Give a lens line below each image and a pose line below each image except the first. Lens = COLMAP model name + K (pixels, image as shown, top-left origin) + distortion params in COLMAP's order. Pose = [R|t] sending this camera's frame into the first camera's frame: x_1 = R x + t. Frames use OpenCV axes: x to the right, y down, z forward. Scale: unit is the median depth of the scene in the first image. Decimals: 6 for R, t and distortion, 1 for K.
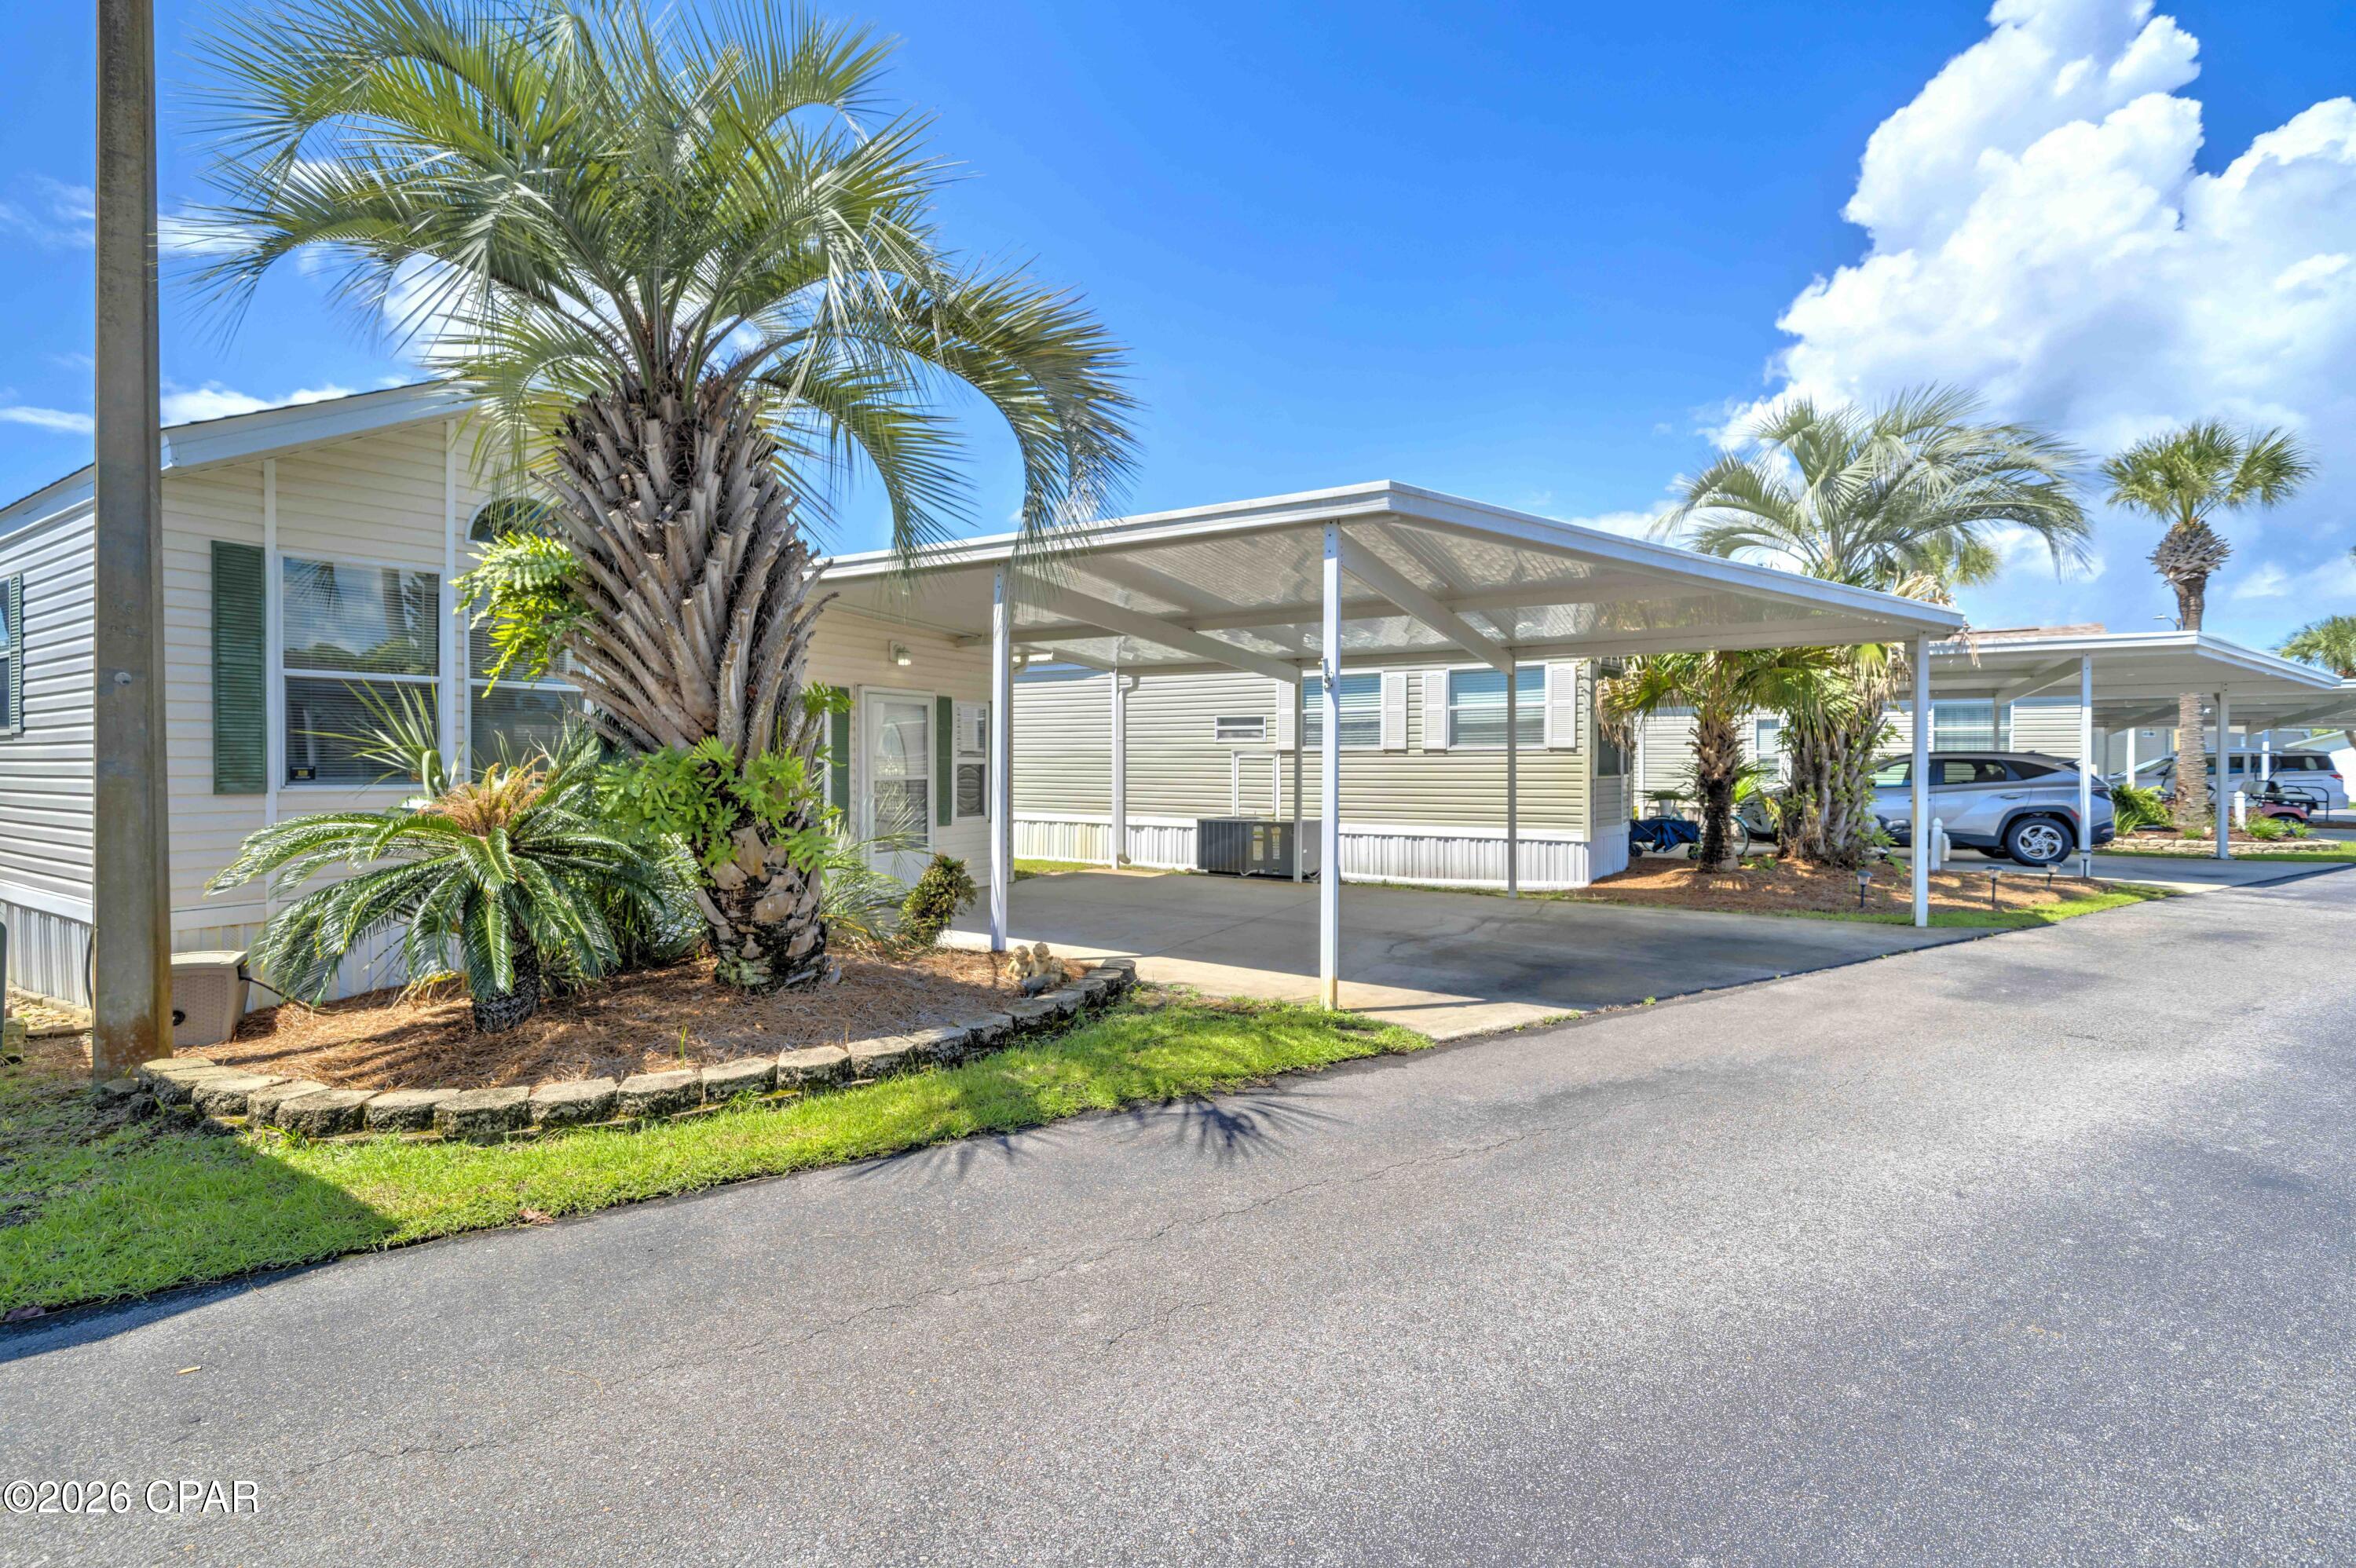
lens RADIAL K [[927.3, 0, 1176.9], [0, 927.3, 779.3], [0, 0, 1]] dist [0.001600, 0.000034]
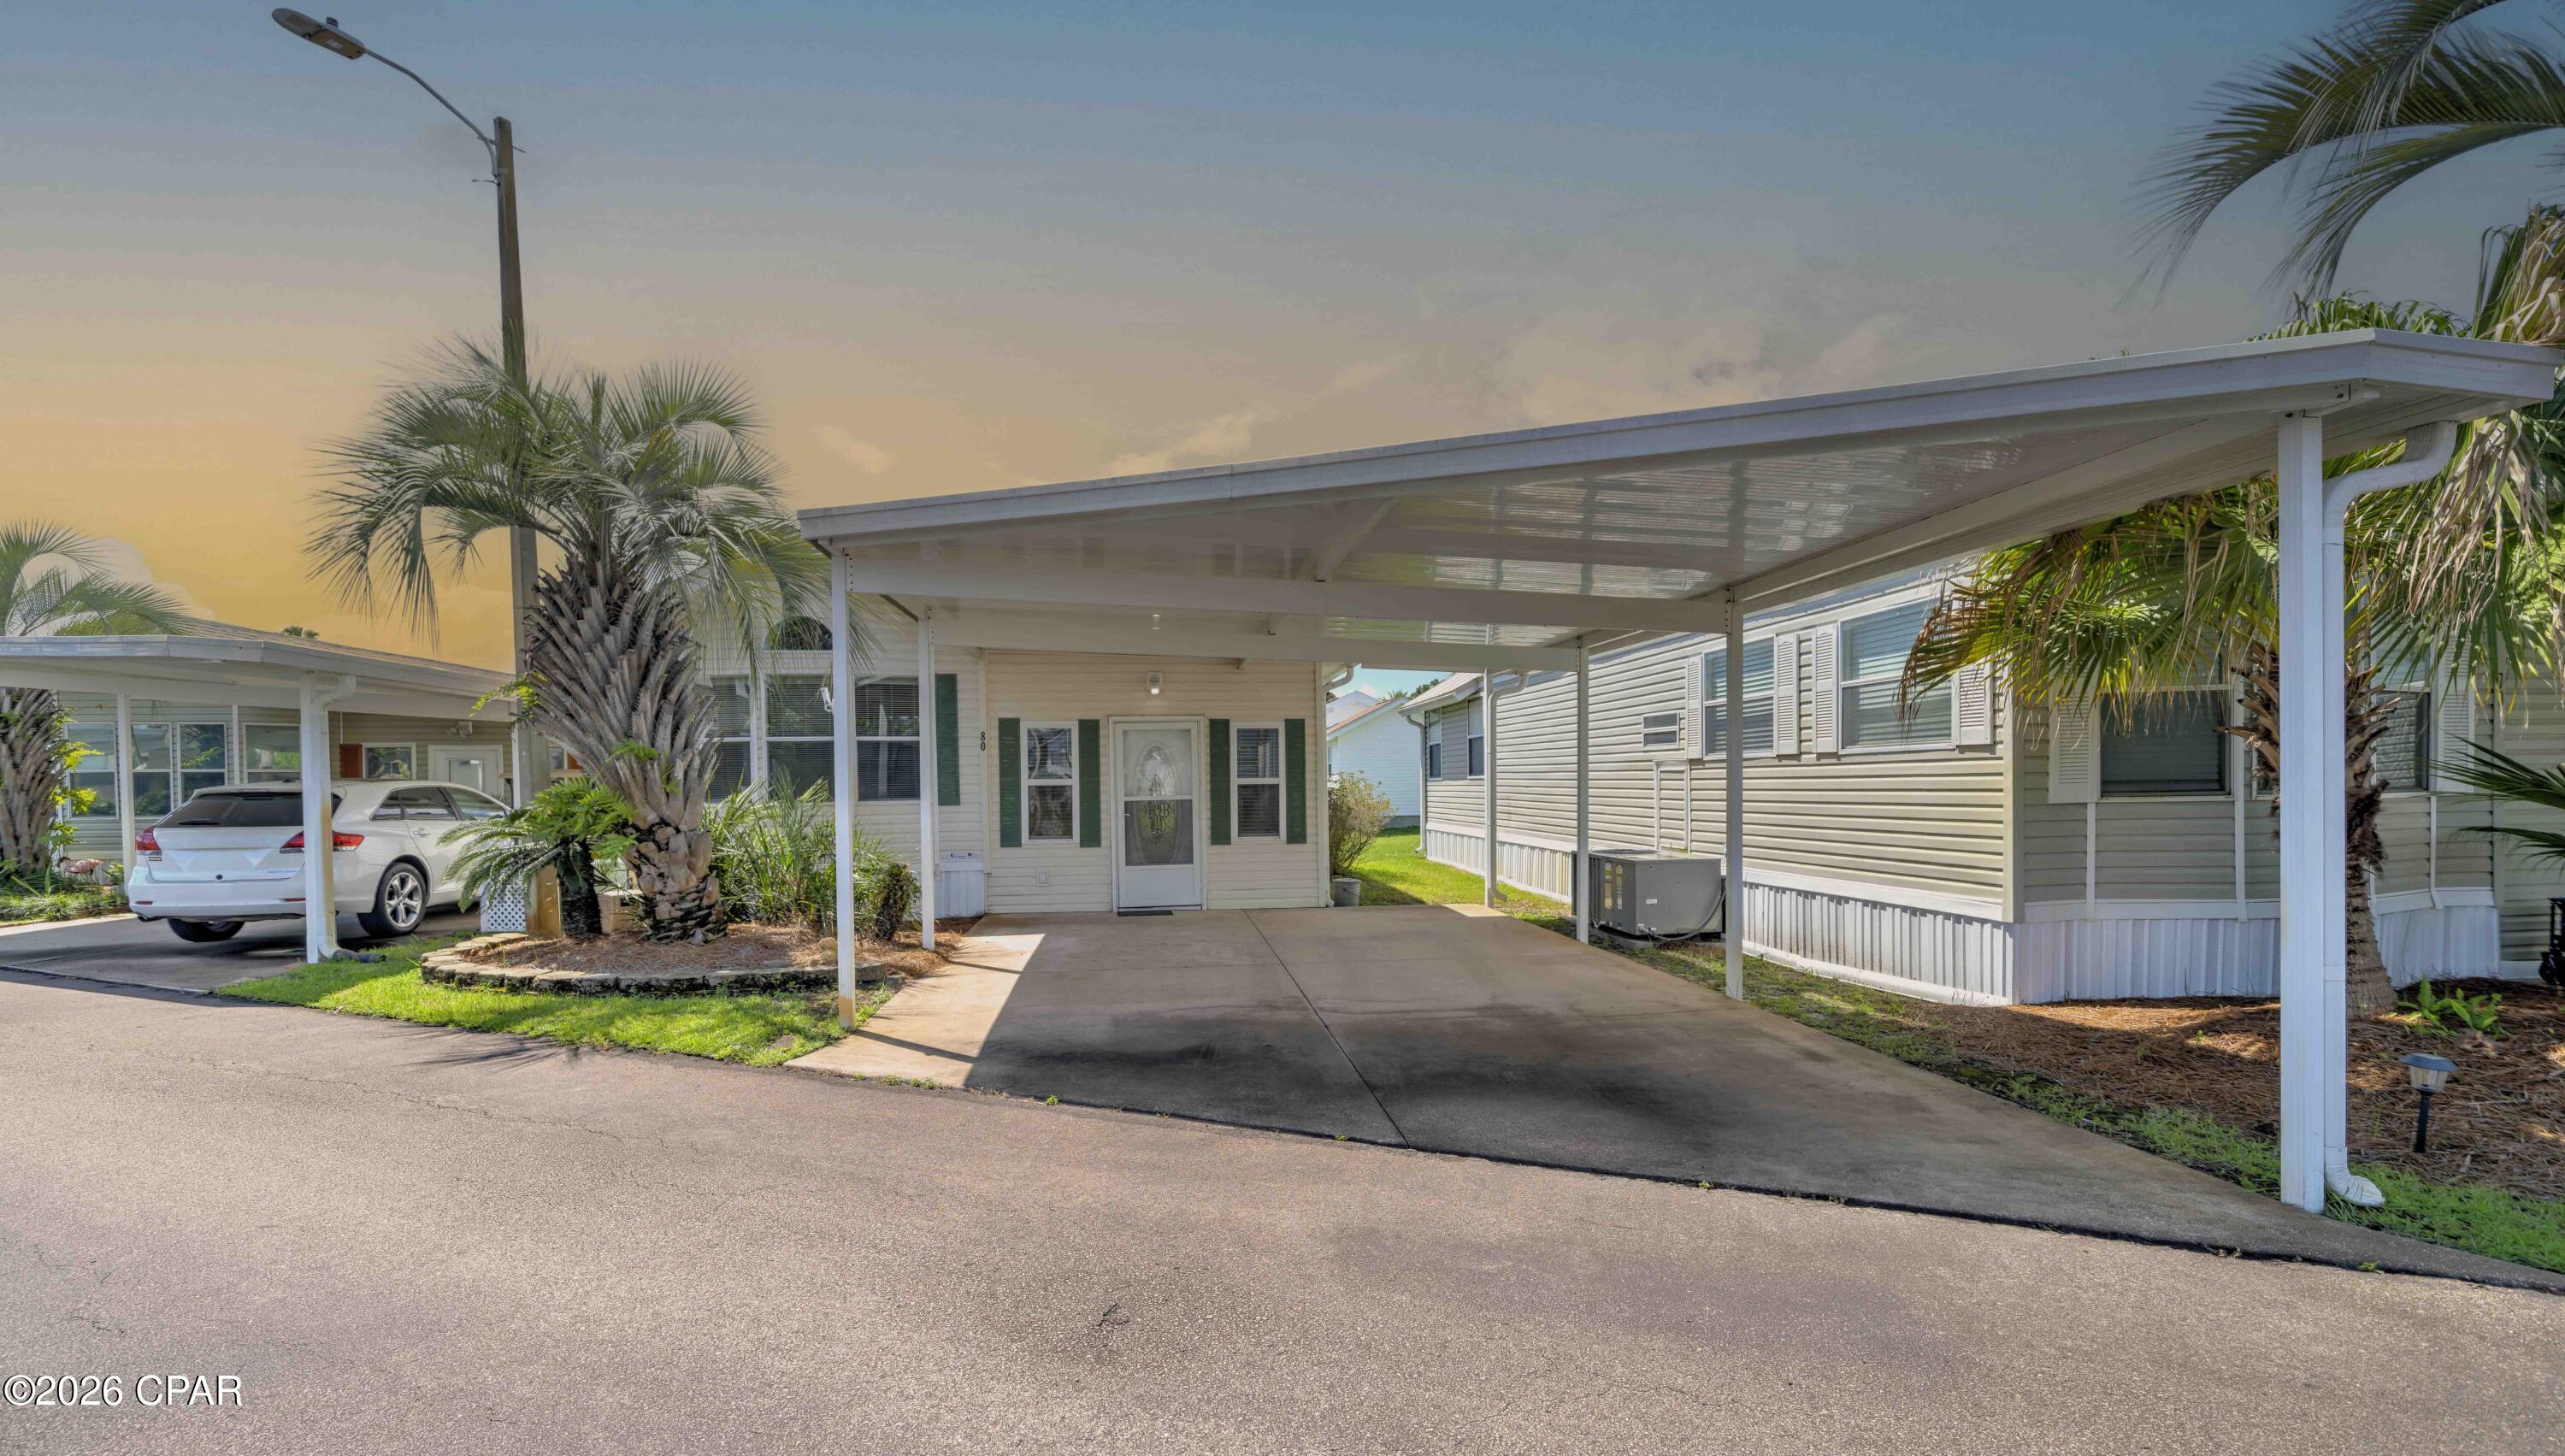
lens RADIAL K [[1064.1, 0, 1329.2], [0, 1064.1, 805.8], [0, 0, 1]] dist [-0.002463, -0.000074]
pose [[0.625626, 0.009395, -0.780067, 0.669390], [0.000010, 0.999927, 0.012050, -0.006302], [0.780123, -0.007547, 0.625580, 0.318807]]
